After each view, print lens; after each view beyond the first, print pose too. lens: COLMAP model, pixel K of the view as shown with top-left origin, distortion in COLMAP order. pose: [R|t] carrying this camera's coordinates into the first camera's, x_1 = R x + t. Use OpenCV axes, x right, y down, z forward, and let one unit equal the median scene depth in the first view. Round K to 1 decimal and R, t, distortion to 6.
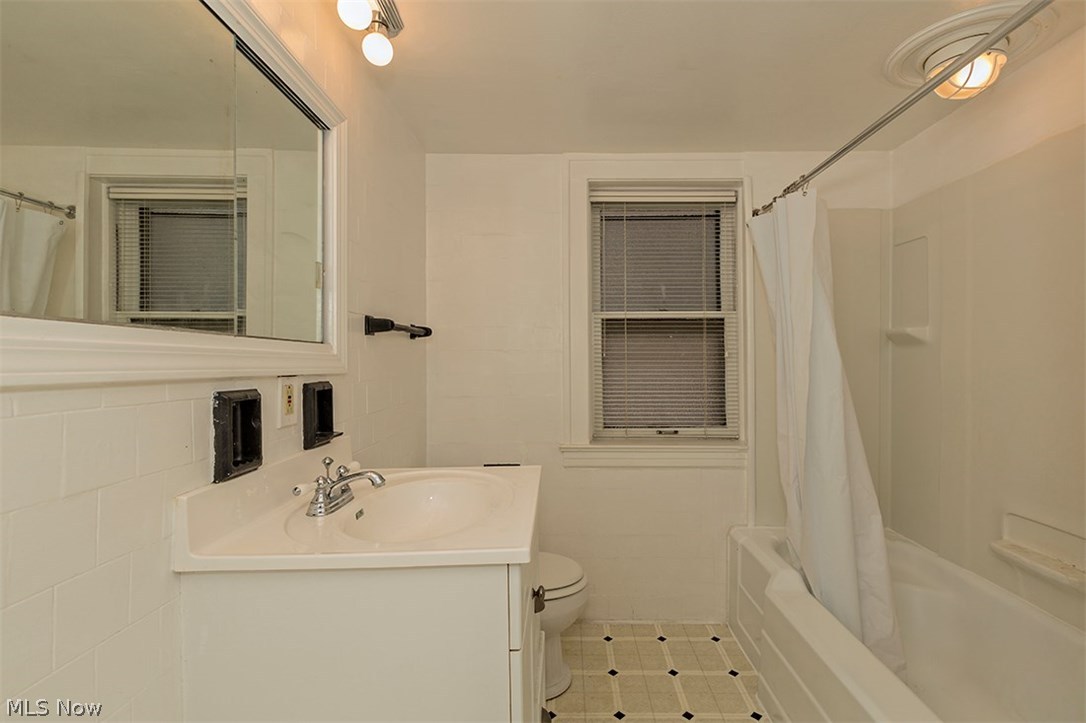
lens RADIAL K [[505.3, 0, 603.4], [0, 505.3, 369.9], [0, 0, 1]] dist [0.006585, 0.000565]
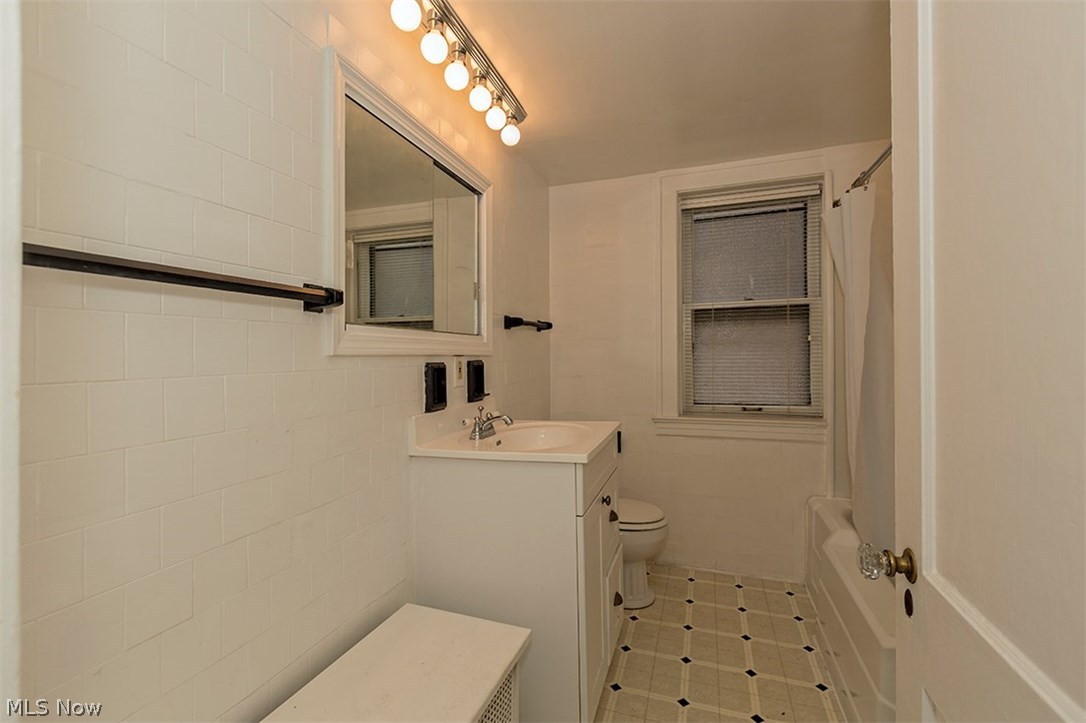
lens RADIAL K [[505.3, 0, 541.0], [0, 505.3, 359.4], [0, 0, 1]] dist [0.006585, 0.000565]
pose [[0.925719, -0.005612, -0.378170, 0.135804], [0.004150, 0.999980, -0.004682, 0.019348], [0.378189, 0.002765, 0.925724, -0.233788]]
